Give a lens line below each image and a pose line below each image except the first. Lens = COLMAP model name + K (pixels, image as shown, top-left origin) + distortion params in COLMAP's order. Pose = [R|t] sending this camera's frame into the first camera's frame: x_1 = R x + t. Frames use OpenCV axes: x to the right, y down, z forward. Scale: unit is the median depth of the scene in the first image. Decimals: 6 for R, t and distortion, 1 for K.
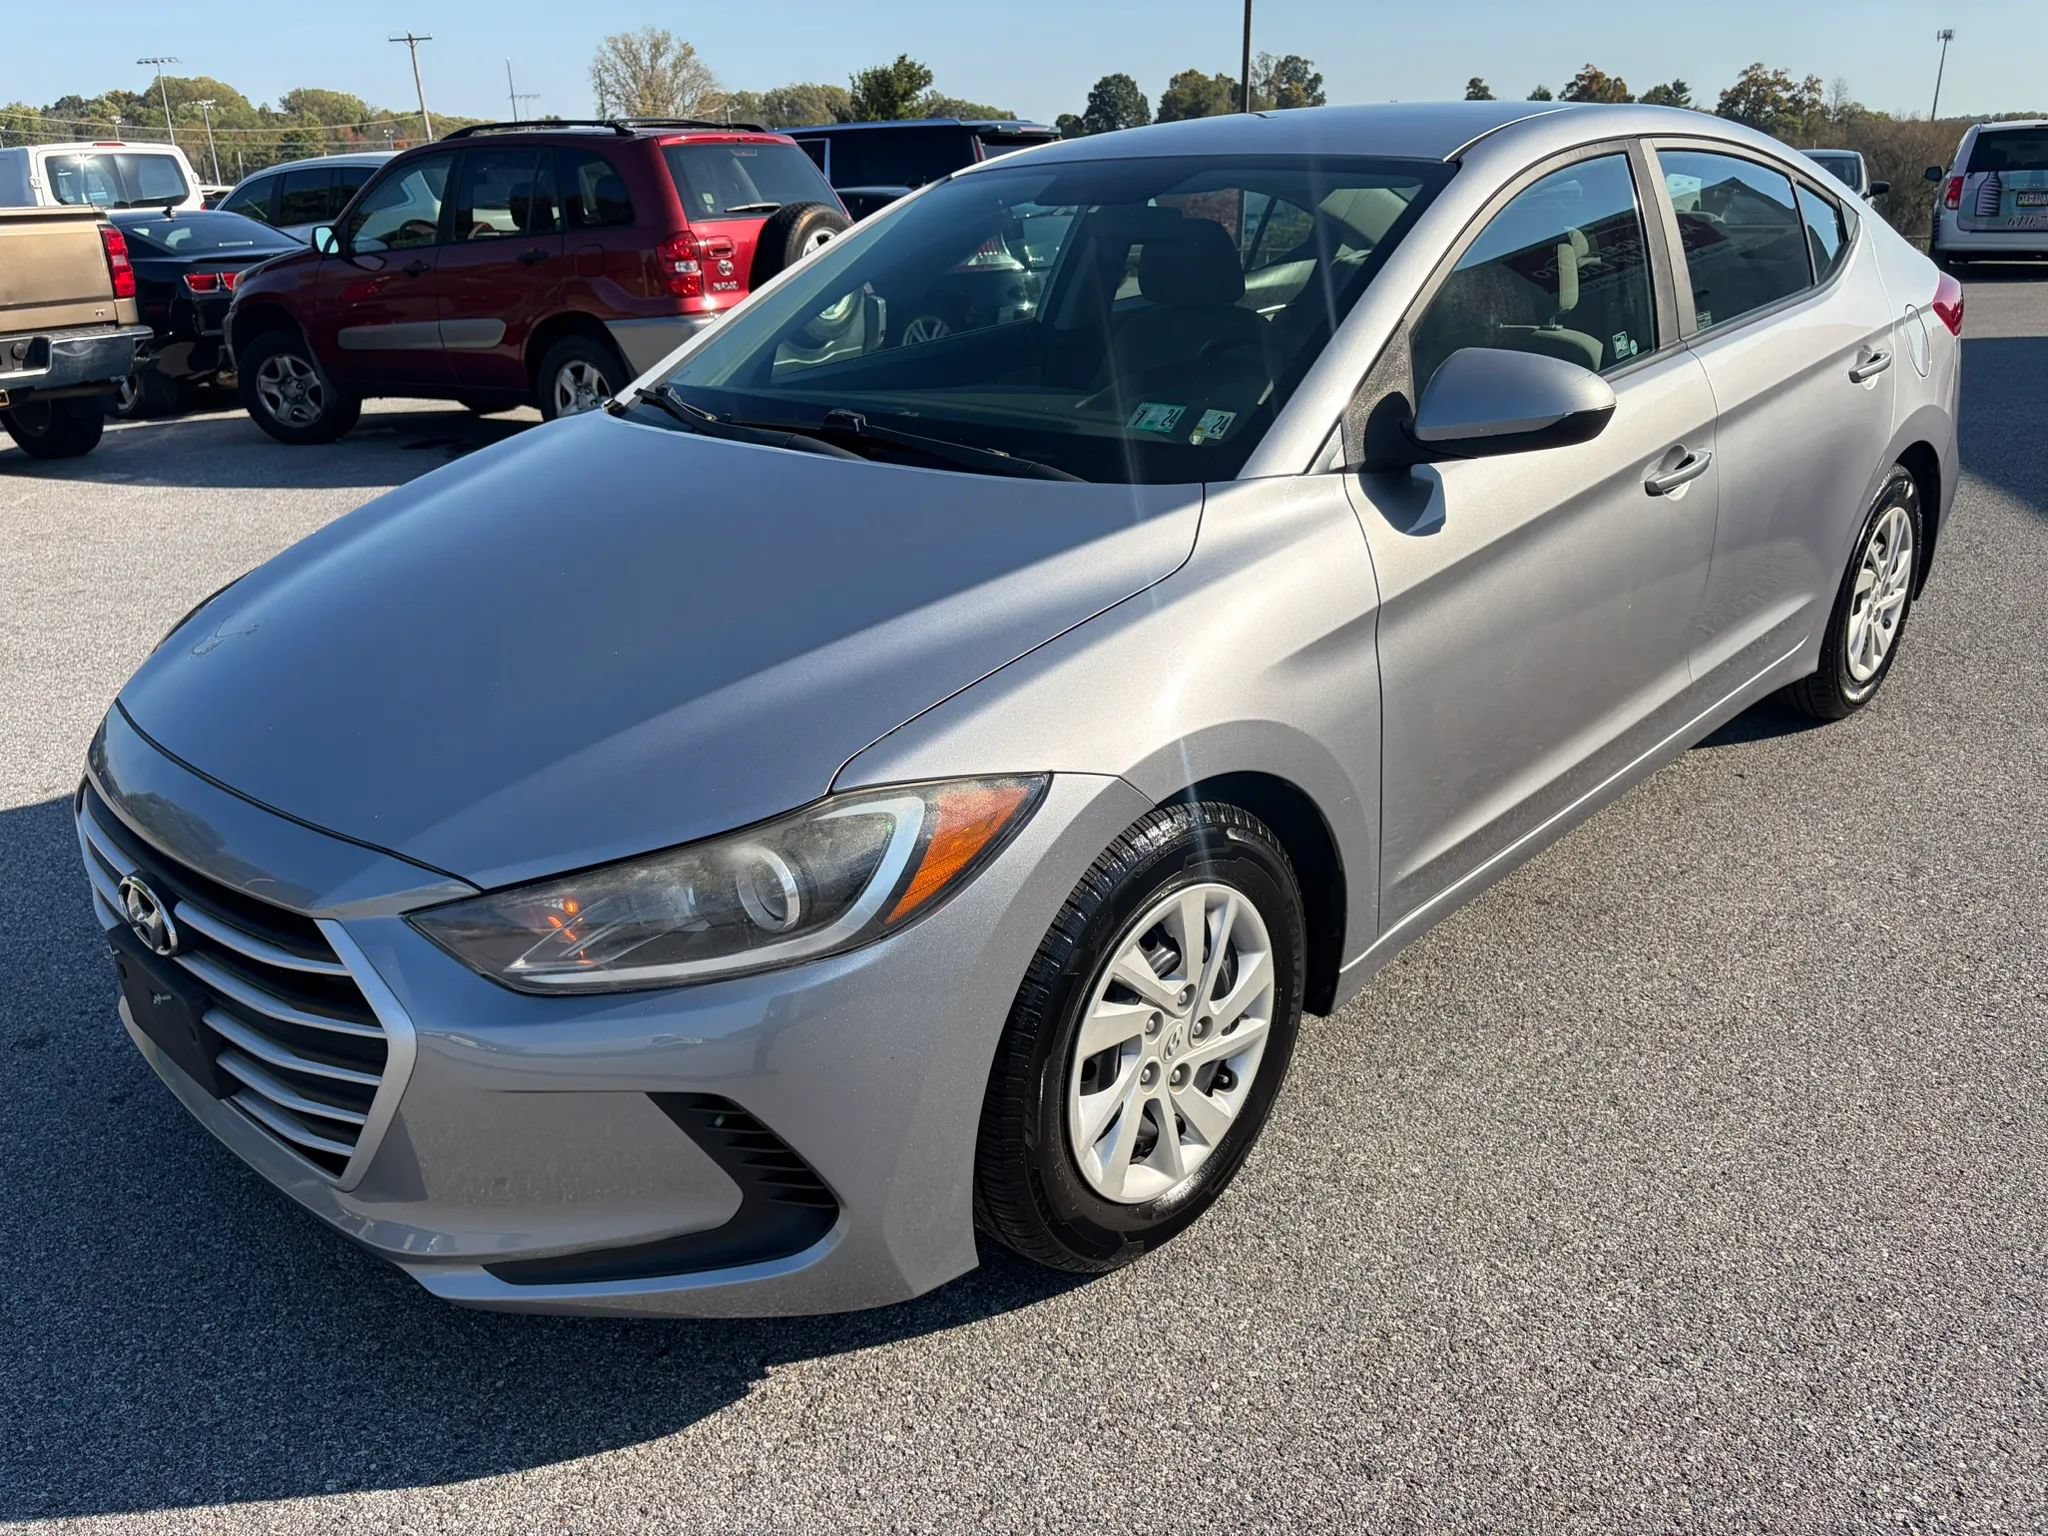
lens RADIAL K [[1548.7, 0, 1031.0], [0, 1548.7, 763.1], [0, 0, 1]] dist [0.045490, -0.045256]
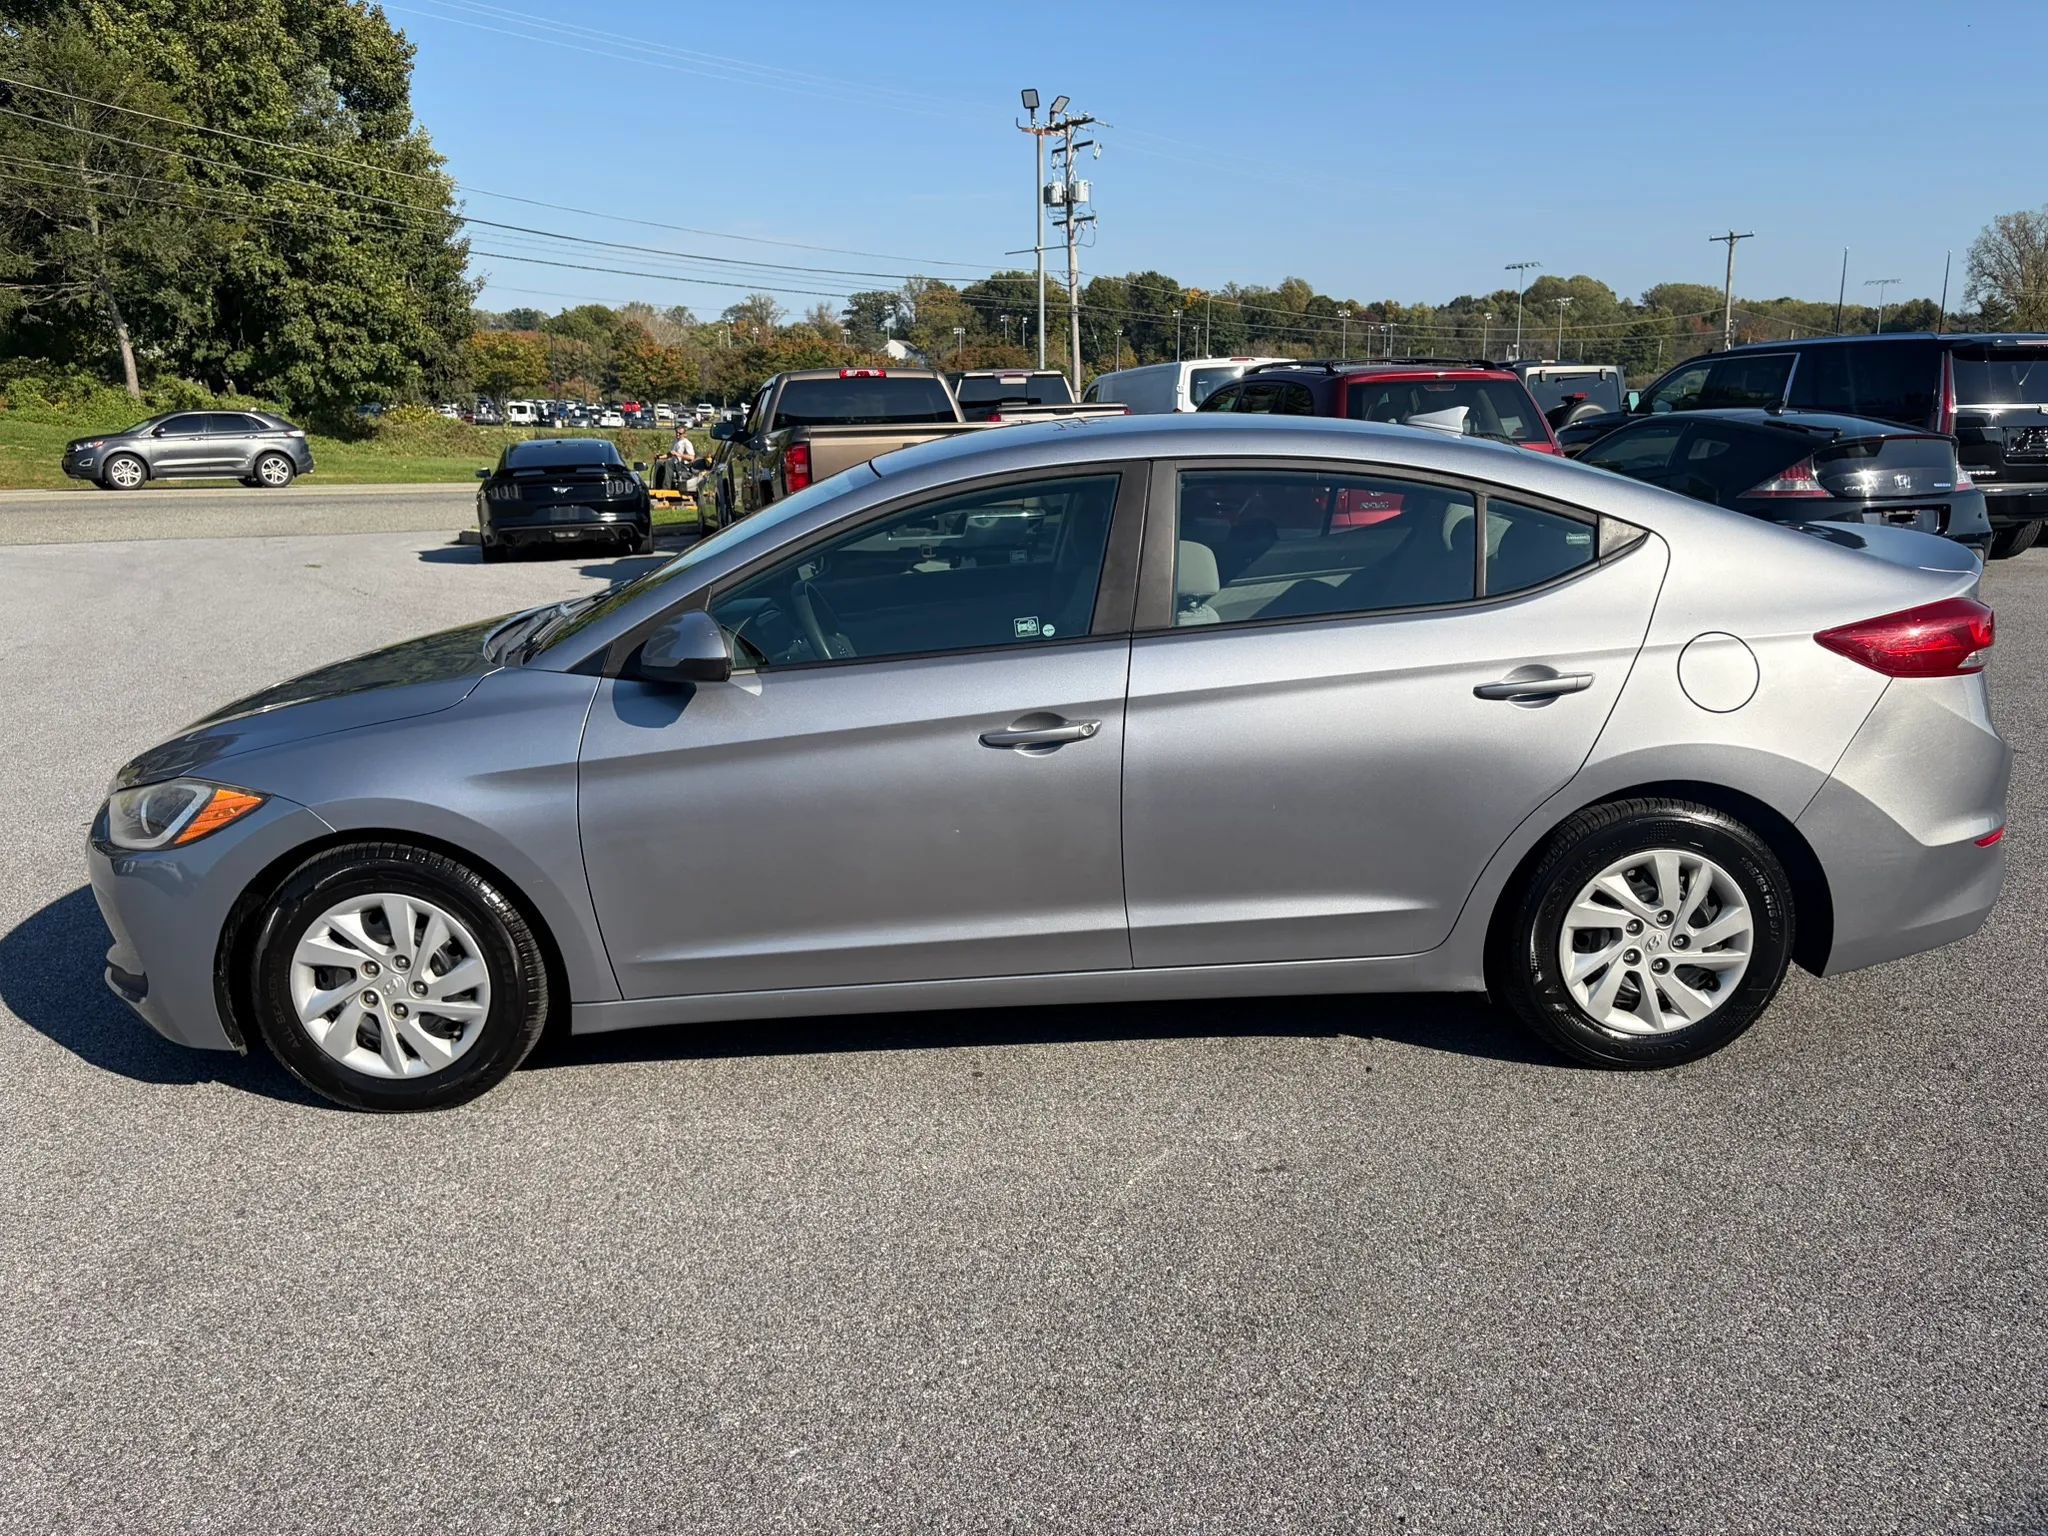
lens RADIAL K [[1548.7, 0, 1013.6], [0, 1548.7, 763.1], [0, 0, 1]] dist [0.045490, -0.045256]
pose [[0.707656, 0.177309, -0.683947, 1.549963], [-0.249951, 0.968229, -0.007608, -0.192851], [0.660869, 0.176337, 0.729492, 0.159474]]
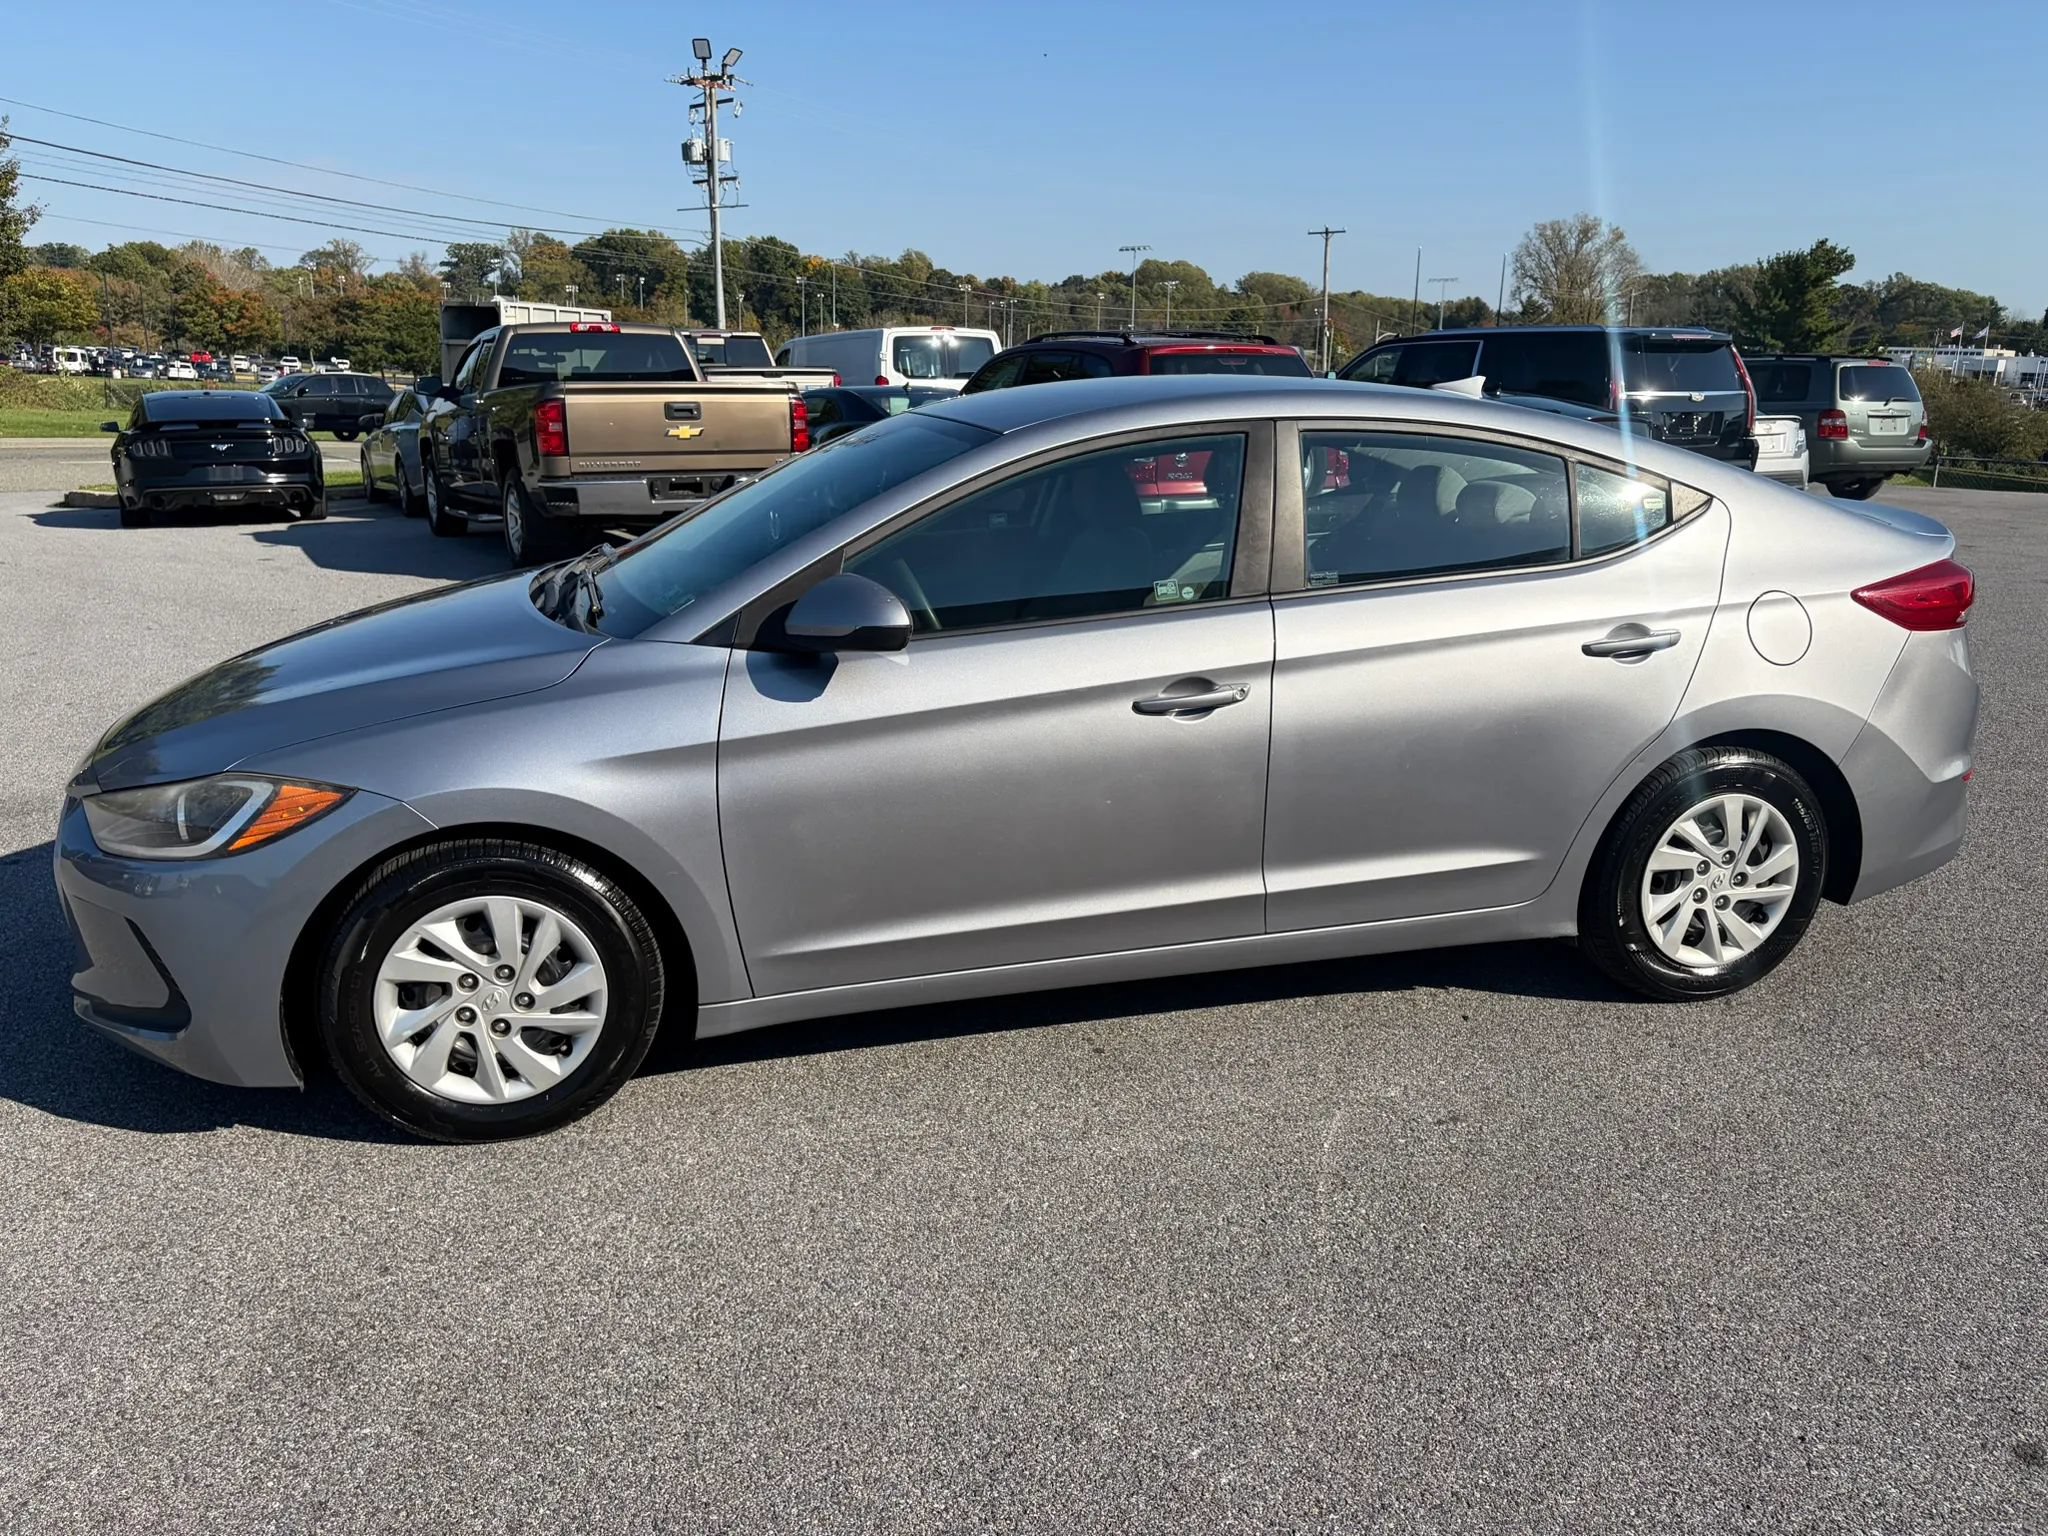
lens RADIAL K [[1548.7, 0, 1016.6], [0, 1548.7, 762.0], [0, 0, 1]] dist [0.045490, -0.045256]
pose [[0.852294, 0.164531, -0.496512, 1.131483], [-0.214548, 0.975677, -0.044972, -0.077278], [0.477036, 0.144855, 0.866864, -0.081480]]
